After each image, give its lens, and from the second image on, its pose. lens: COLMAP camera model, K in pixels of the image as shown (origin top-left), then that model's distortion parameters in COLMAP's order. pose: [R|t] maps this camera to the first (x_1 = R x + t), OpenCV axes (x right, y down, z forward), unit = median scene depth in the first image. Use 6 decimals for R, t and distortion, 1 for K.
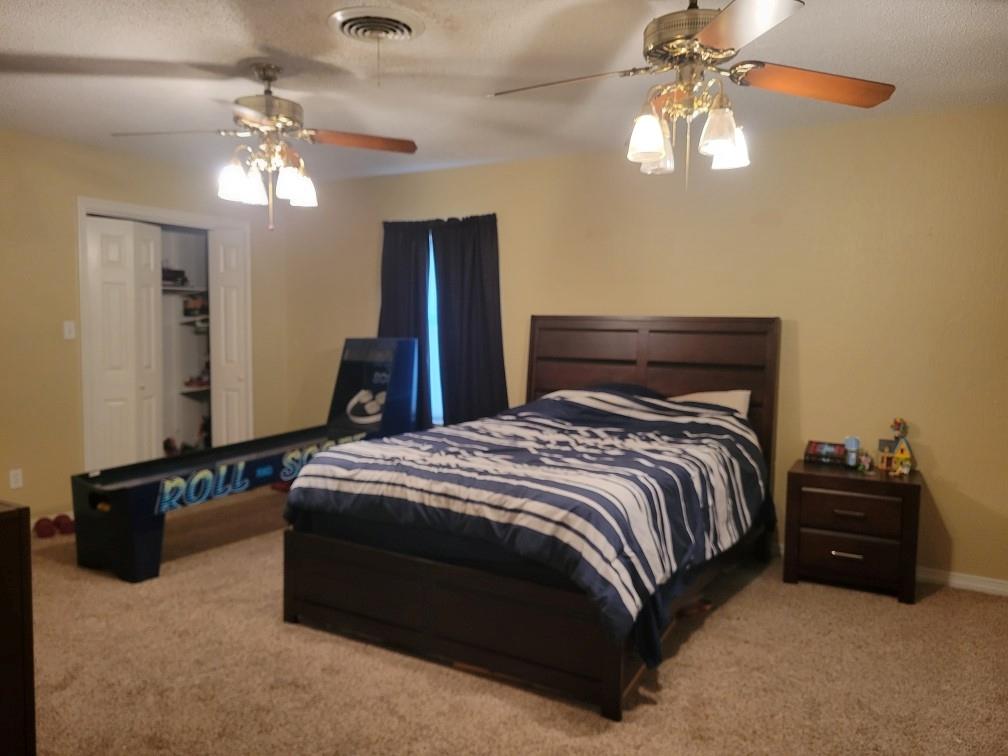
lens RADIAL K [[664.9, 0, 503.6], [0, 664.9, 378.7], [0, 0, 1]] dist [0.026851, -0.010702]
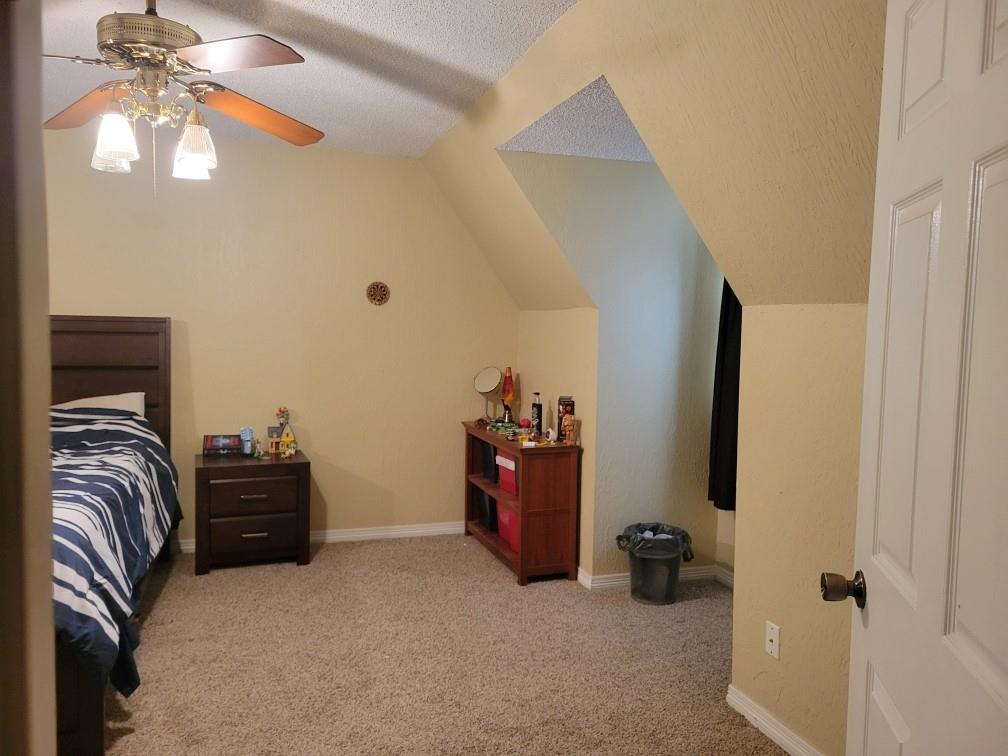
lens RADIAL K [[613.2, 0, 503.9], [0, 613.2, 376.4], [0, 0, 1]] dist [0.004037, -0.002842]
pose [[0.725669, -0.047985, 0.686369, 0.098848], [0.055401, 0.998401, 0.011226, 0.010666], [-0.685810, 0.029879, 0.727167, -0.017745]]
